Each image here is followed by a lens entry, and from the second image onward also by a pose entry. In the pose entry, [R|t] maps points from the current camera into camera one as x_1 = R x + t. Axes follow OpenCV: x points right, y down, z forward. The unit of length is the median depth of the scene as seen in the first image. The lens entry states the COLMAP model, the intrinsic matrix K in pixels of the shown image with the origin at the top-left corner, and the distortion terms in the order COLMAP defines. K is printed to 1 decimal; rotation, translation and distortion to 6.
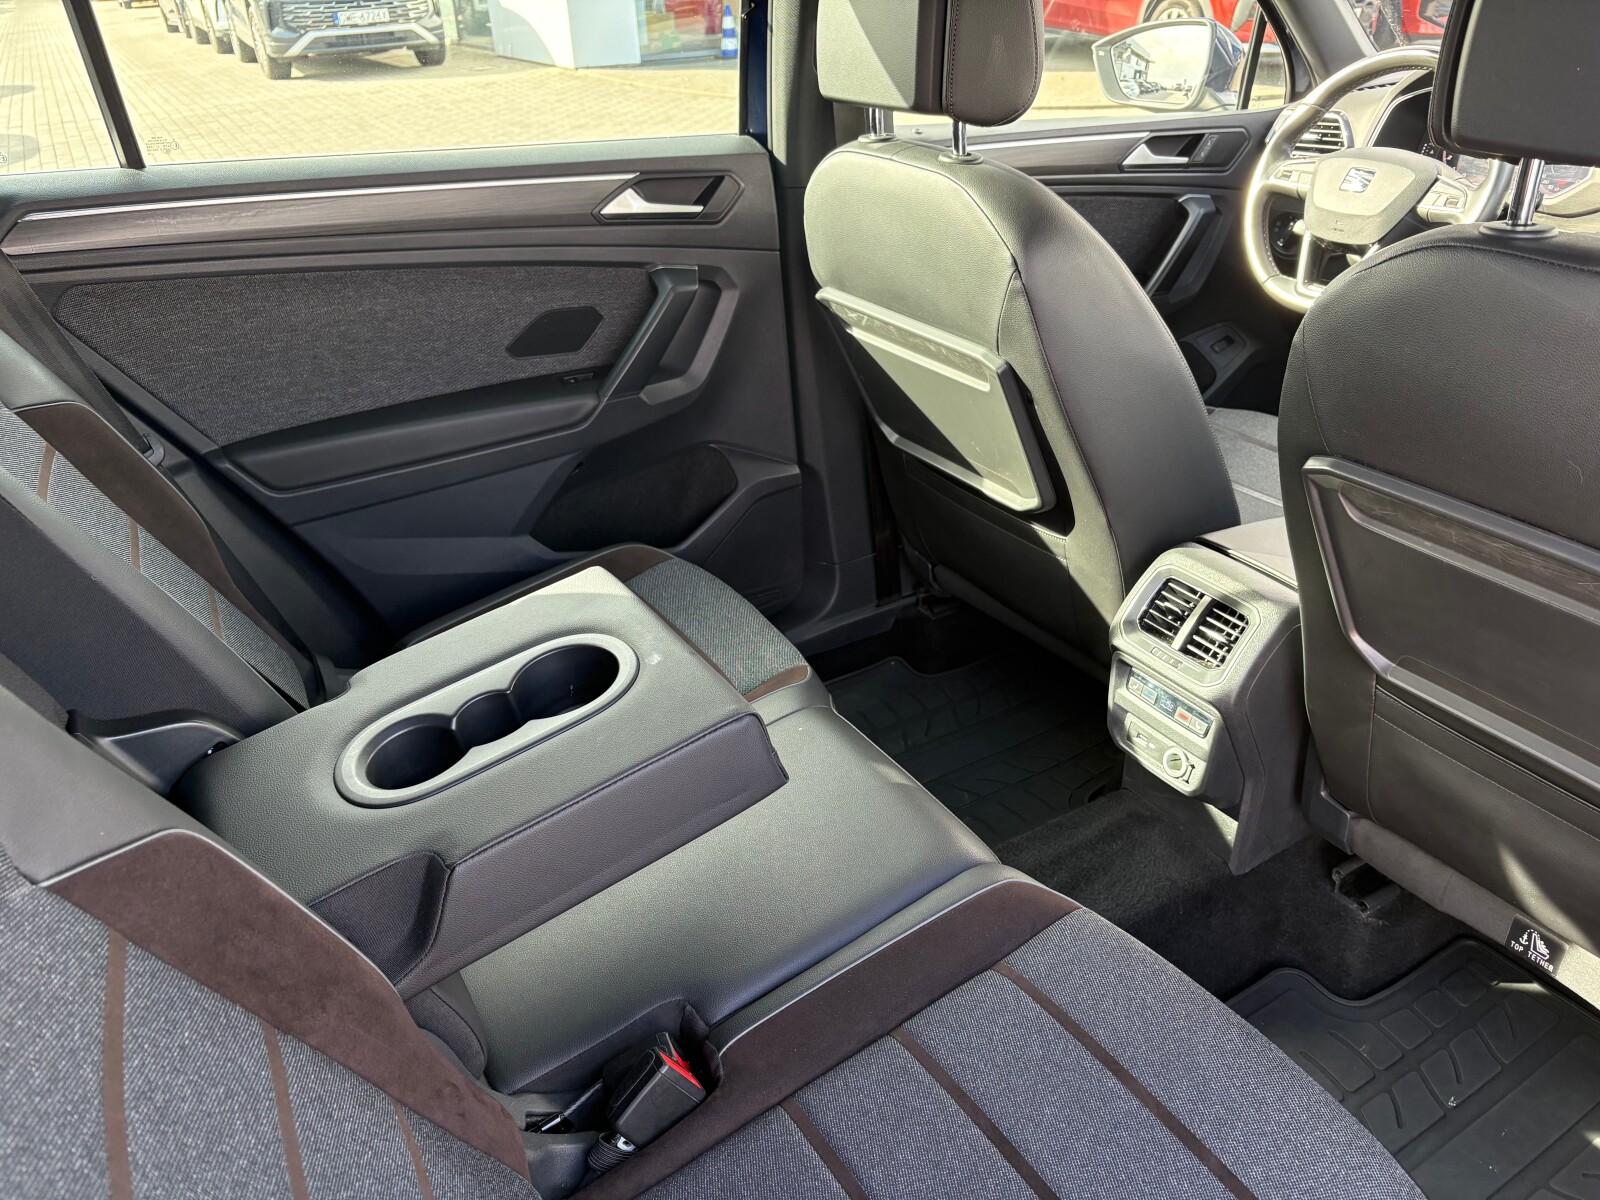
lens RADIAL K [[1214.6, 0, 800.0], [0, 1214.6, 600.0], [0, 0, 1]] dist [0.019355, -0.002937]
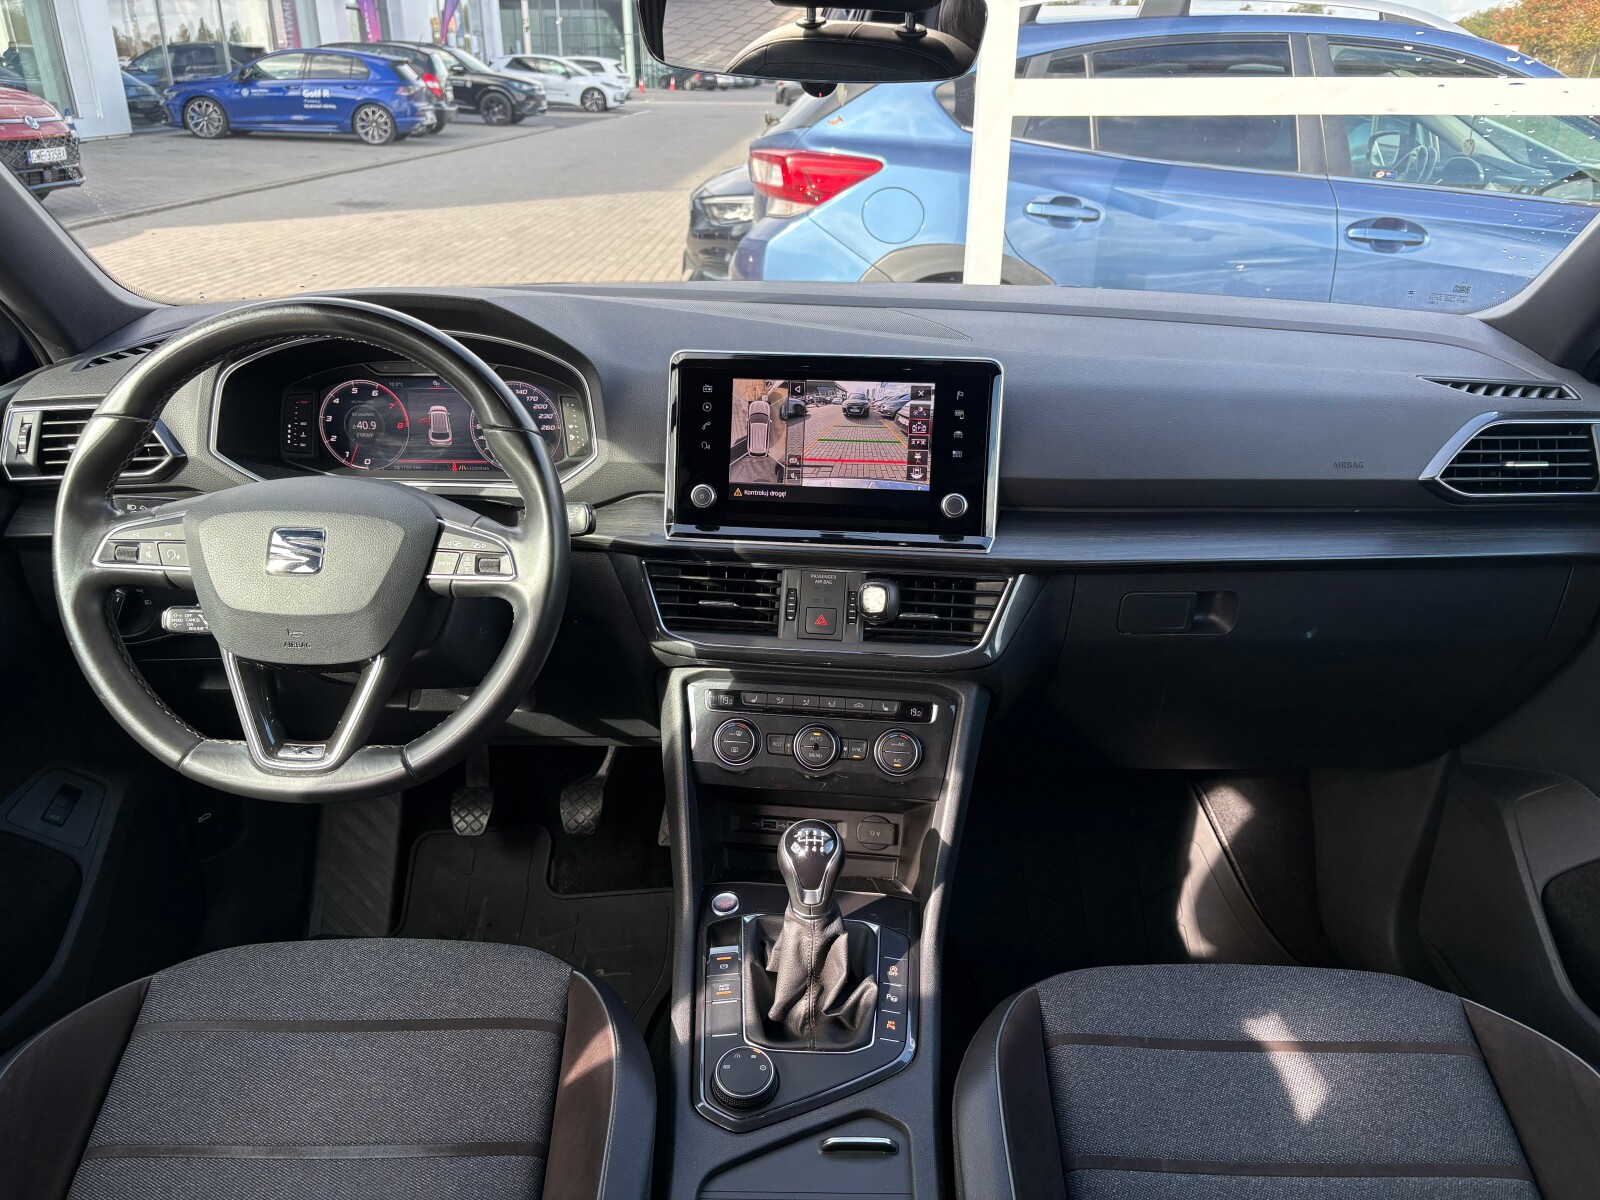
lens RADIAL K [[1216.3, 0, 791.7], [0, 1216.3, 595.2], [0, 0, 1]] dist [0.049923, -0.039580]
pose [[0.525869, -0.311004, 0.791668, 0.136715], [0.390642, 0.915094, 0.100006, -0.270909], [-0.755553, 0.256669, 0.602711, 0.485869]]
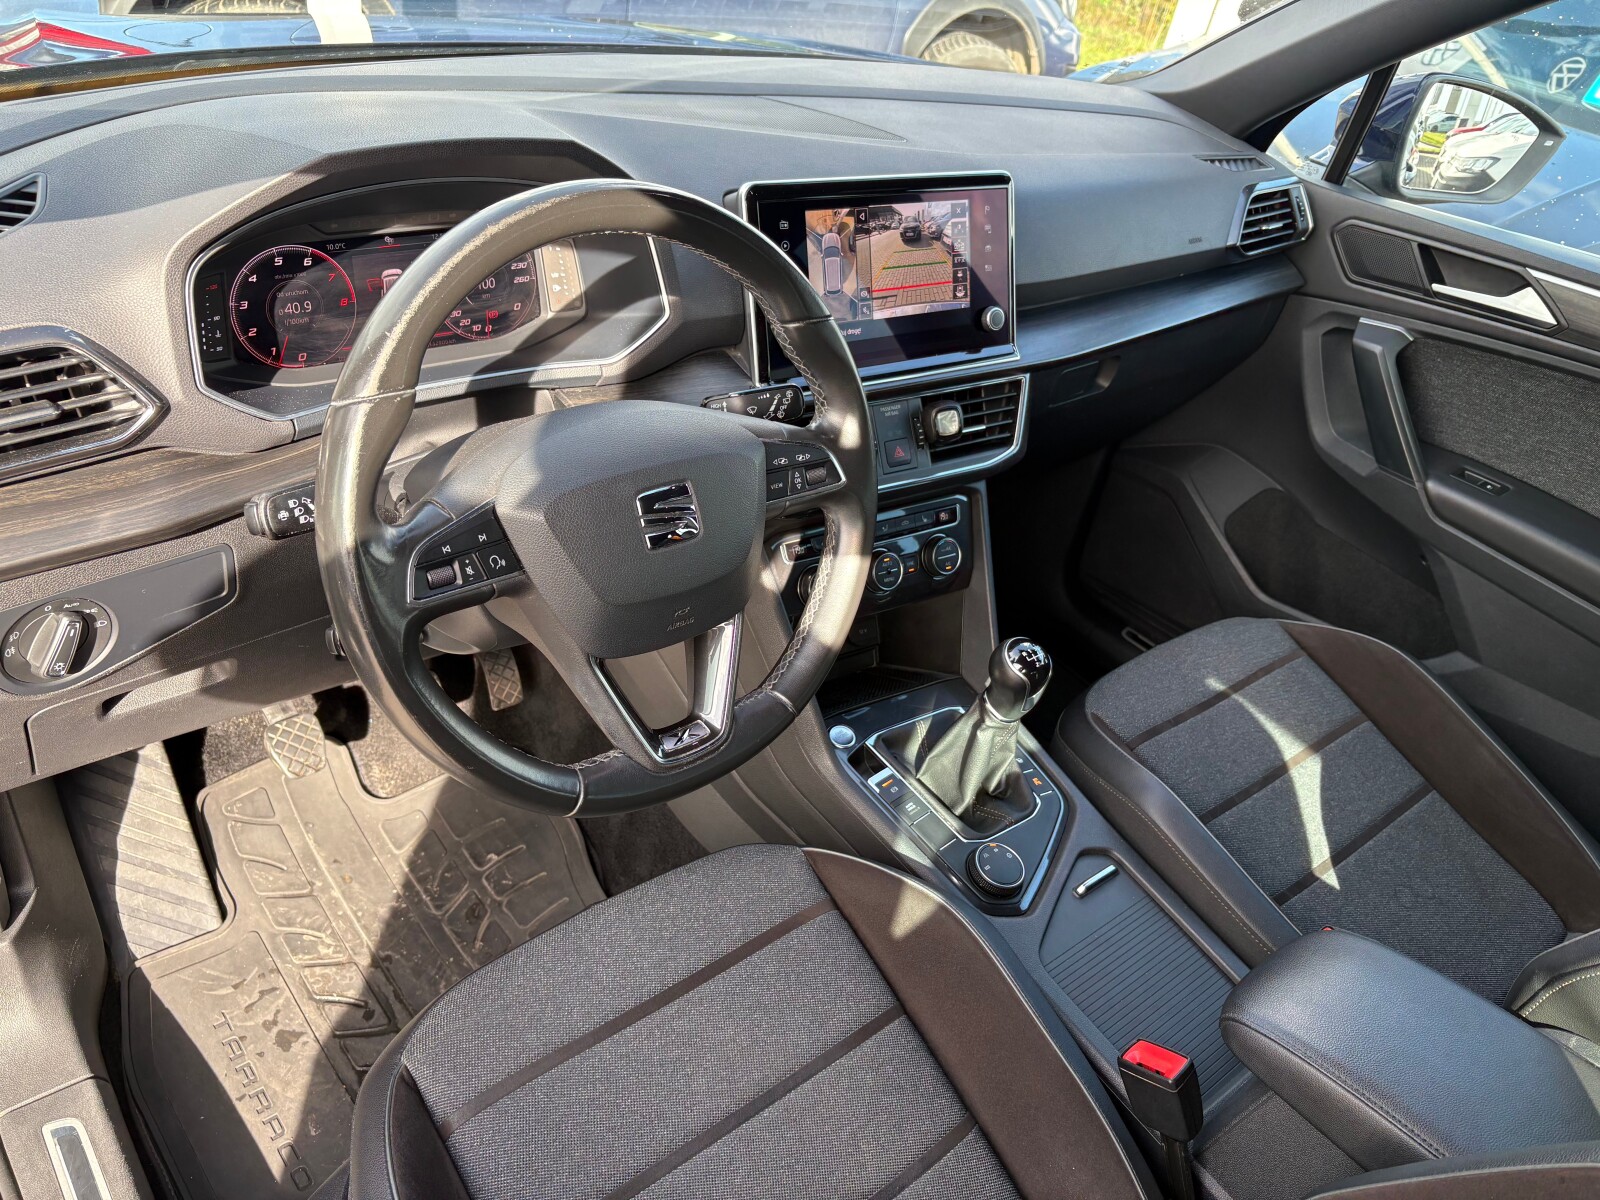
lens RADIAL K [[1247.2, 0, 800.0], [0, 1247.2, 600.0], [0, 0, 1]] dist [-0.003462, -0.003035]
pose [[-0.150314, -0.558344, 0.815879, 0.076022], [0.340389, 0.745570, 0.572940, -0.504052], [-0.928192, 0.363837, 0.077984, 0.852274]]
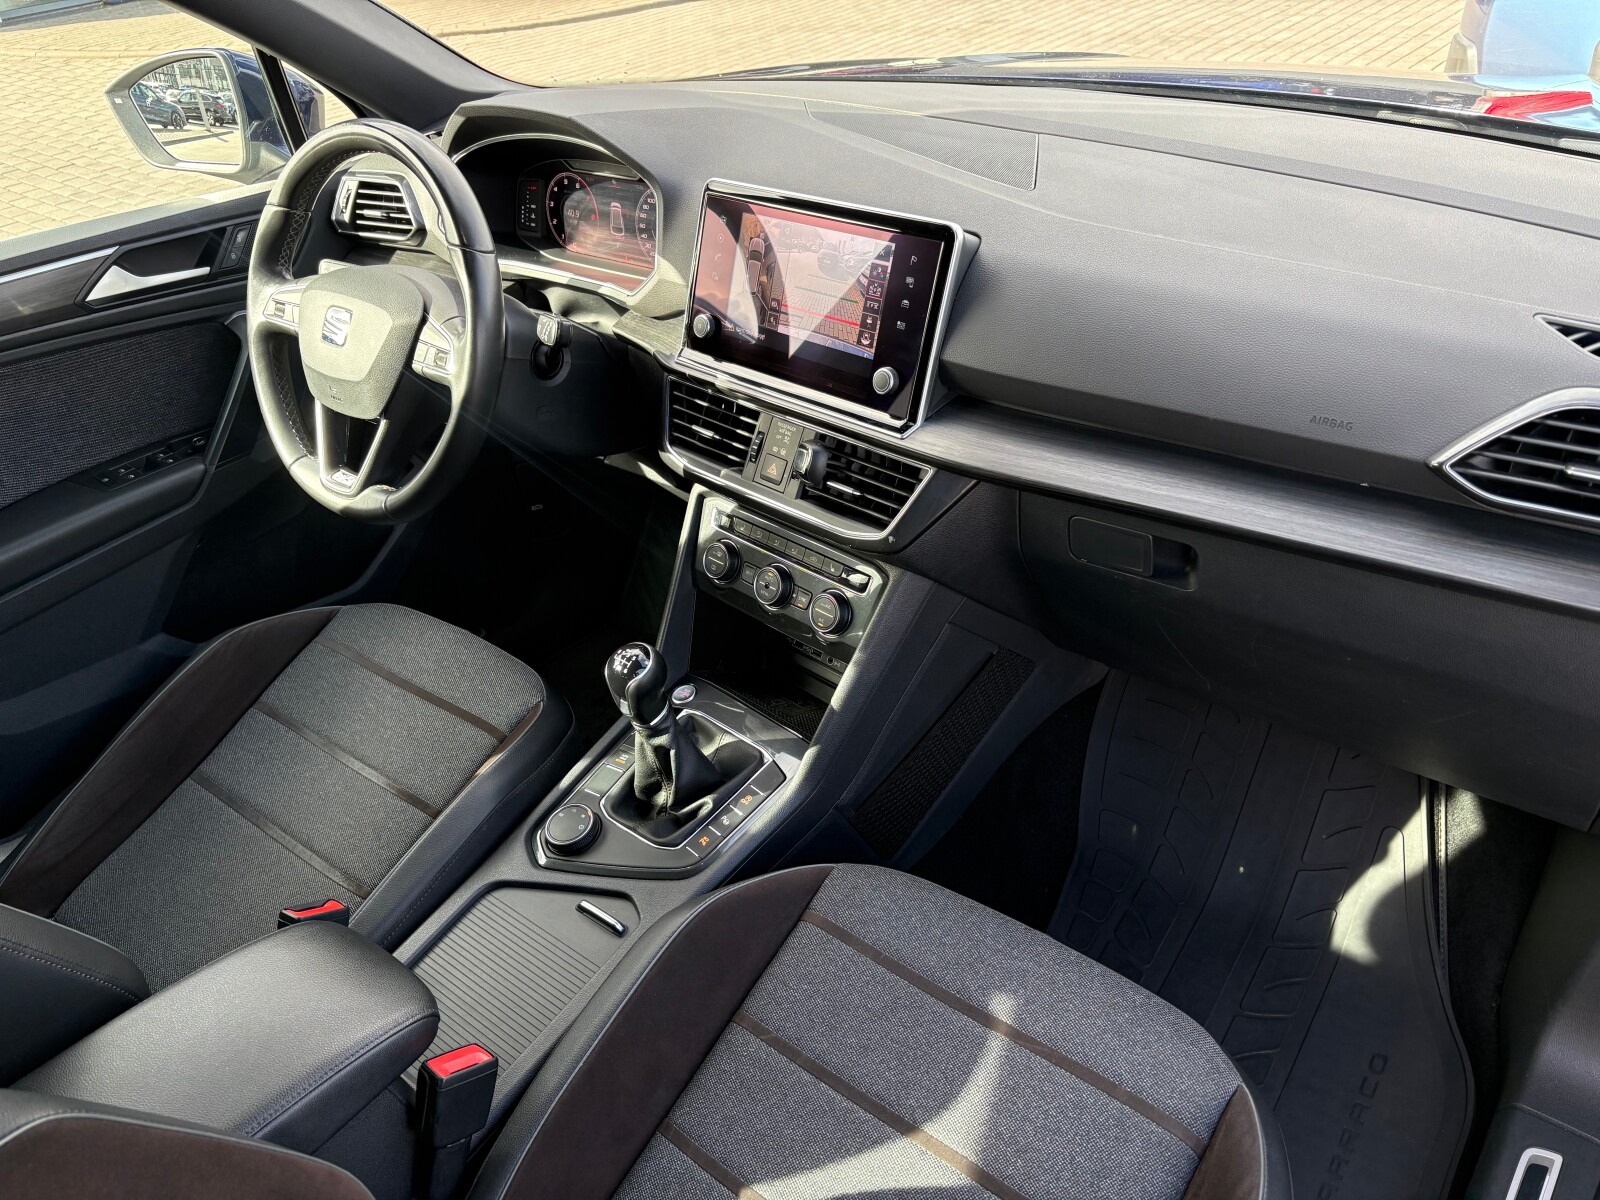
lens RADIAL K [[1214.6, 0, 800.0], [0, 1214.6, 600.0], [0, 0, 1]] dist [0.019355, -0.002937]
pose [[0.937635, -0.238949, 0.252476, 0.448257], [0.218923, 0.970069, 0.105066, -0.193274], [-0.270025, -0.043241, 0.961882, 0.253707]]
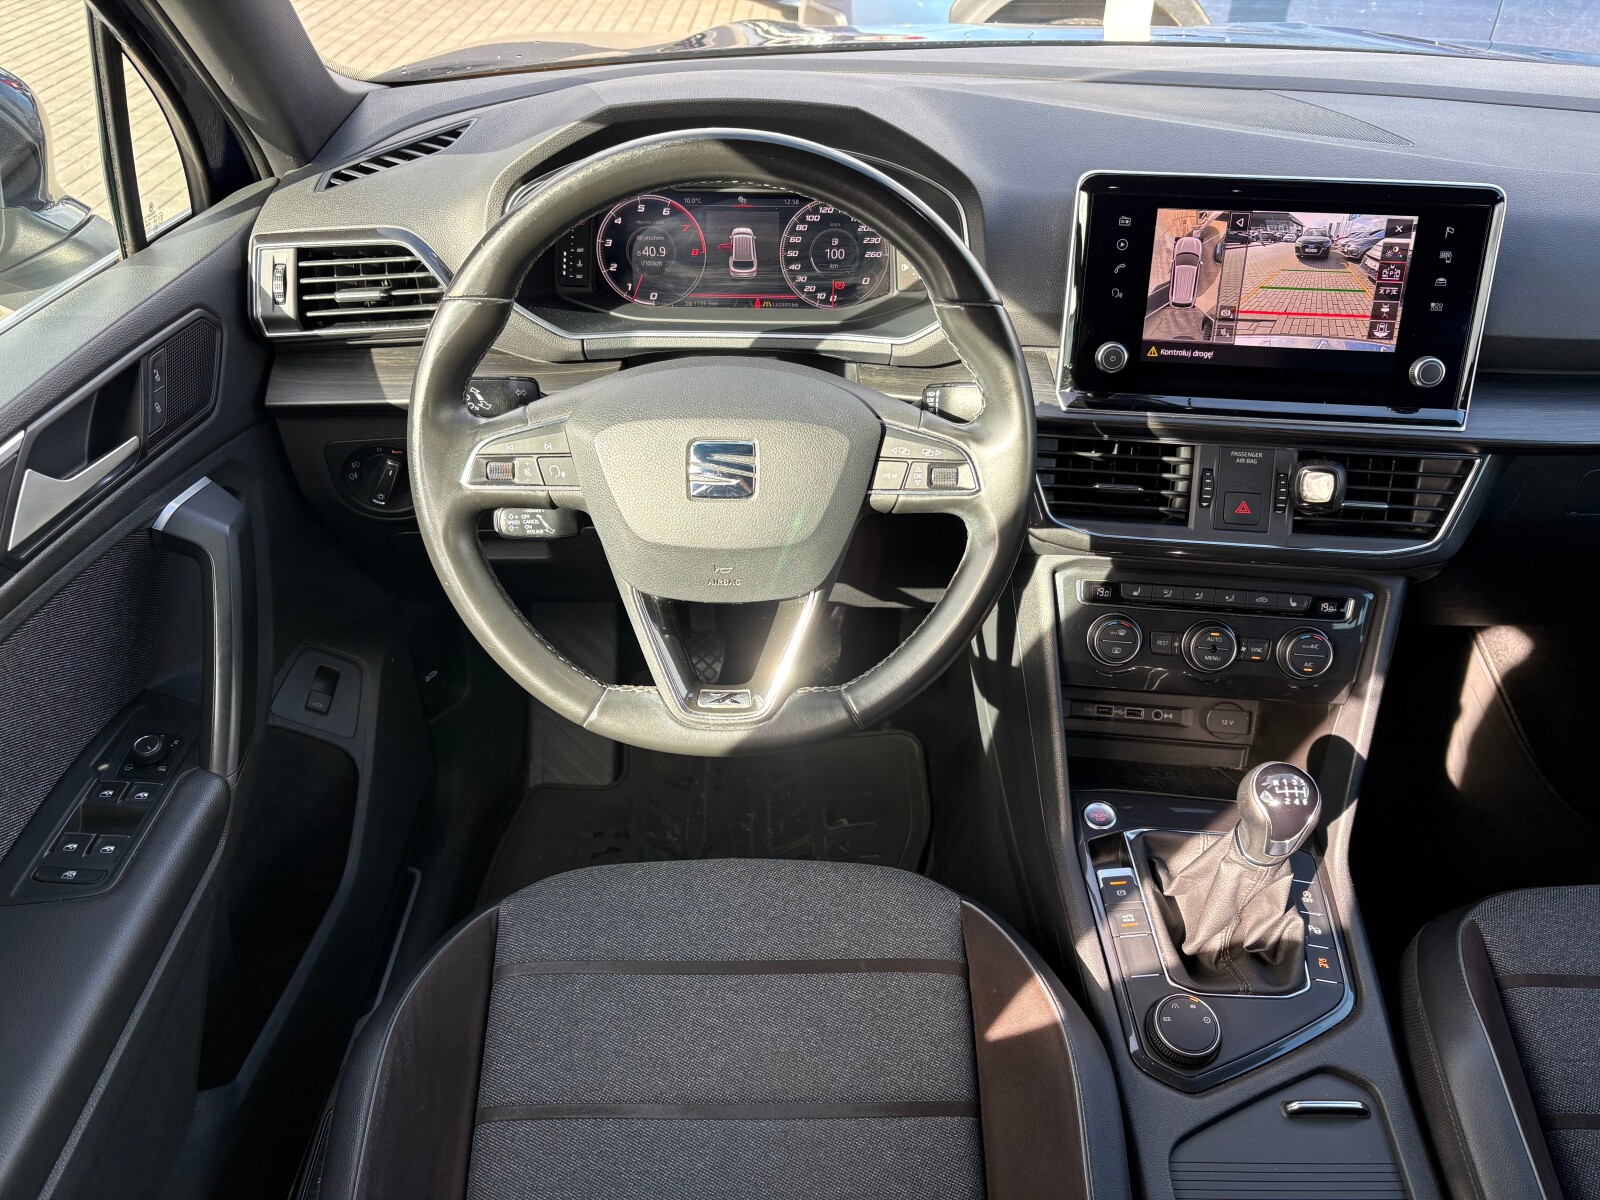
lens RADIAL K [[1229.0, 0, 800.0], [0, 1229.0, 600.0], [0, 0, 1]] dist [0.021492, -0.002129]
pose [[0.514979, -0.480470, 0.709891, 0.138164], [0.388340, 0.869058, 0.306482, -0.385526], [-0.764191, 0.117847, 0.634132, 0.654462]]
